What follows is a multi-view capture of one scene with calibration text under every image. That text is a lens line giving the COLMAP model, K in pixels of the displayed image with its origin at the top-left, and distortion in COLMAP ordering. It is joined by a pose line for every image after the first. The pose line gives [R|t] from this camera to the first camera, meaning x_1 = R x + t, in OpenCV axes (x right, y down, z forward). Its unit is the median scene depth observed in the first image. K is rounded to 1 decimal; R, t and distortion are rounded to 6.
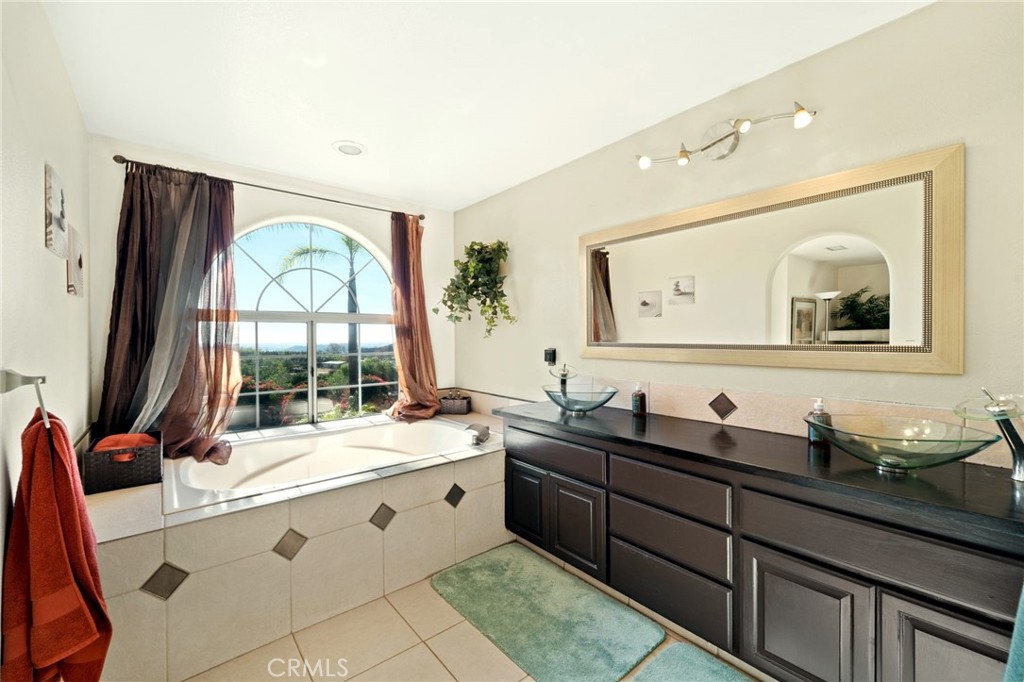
lens RADIAL K [[420.1, 0, 505.2], [0, 420.1, 339.9], [0, 0, 1]] dist [0.001064, -0.001952]
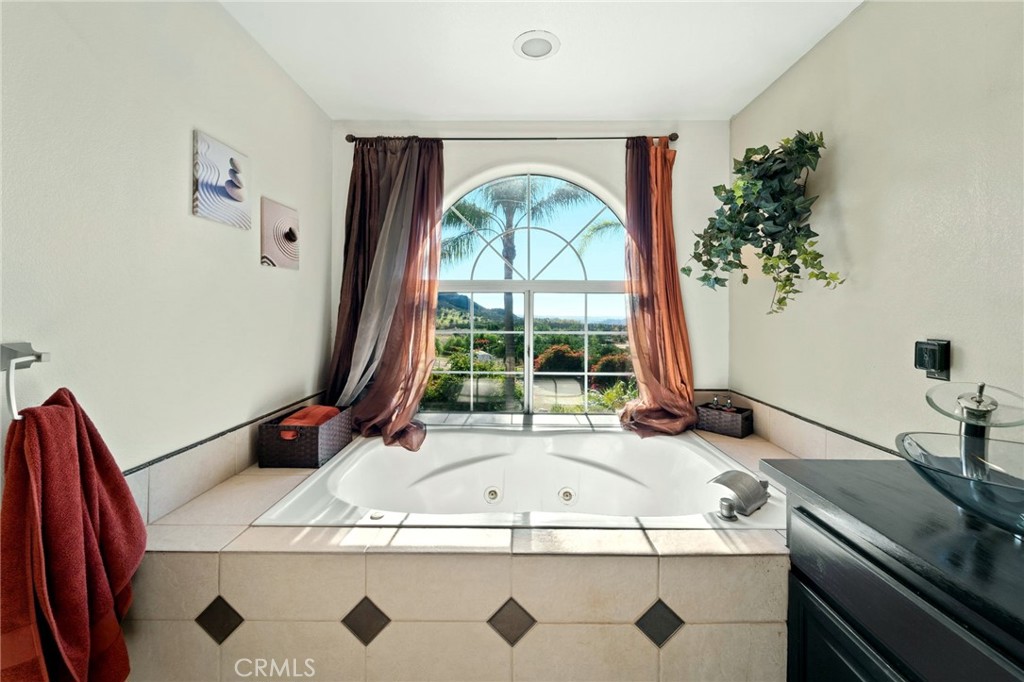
lens RADIAL K [[420.1, 0, 509.1], [0, 420.1, 310.6], [0, 0, 1]] dist [0.001064, -0.001952]
pose [[0.765388, 0.008494, -0.643513, 0.058023], [-0.014075, 0.999895, -0.003543, -0.002948], [0.643415, 0.011769, 0.765427, 0.435833]]
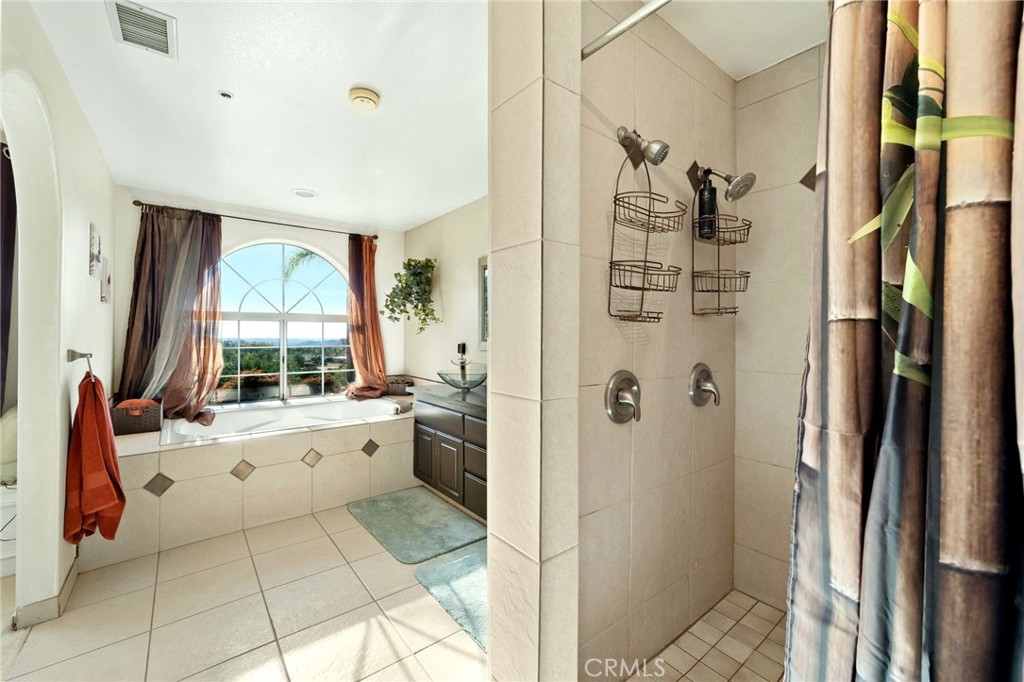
lens RADIAL K [[420.1, 0, 507.9], [0, 420.1, 332.0], [0, 0, 1]] dist [0.001064, -0.001952]
pose [[0.999764, 0.008746, -0.019862, 0.318916], [-0.008972, 0.999896, -0.011311, -0.000136], [0.019761, 0.011487, 0.999739, -0.338916]]
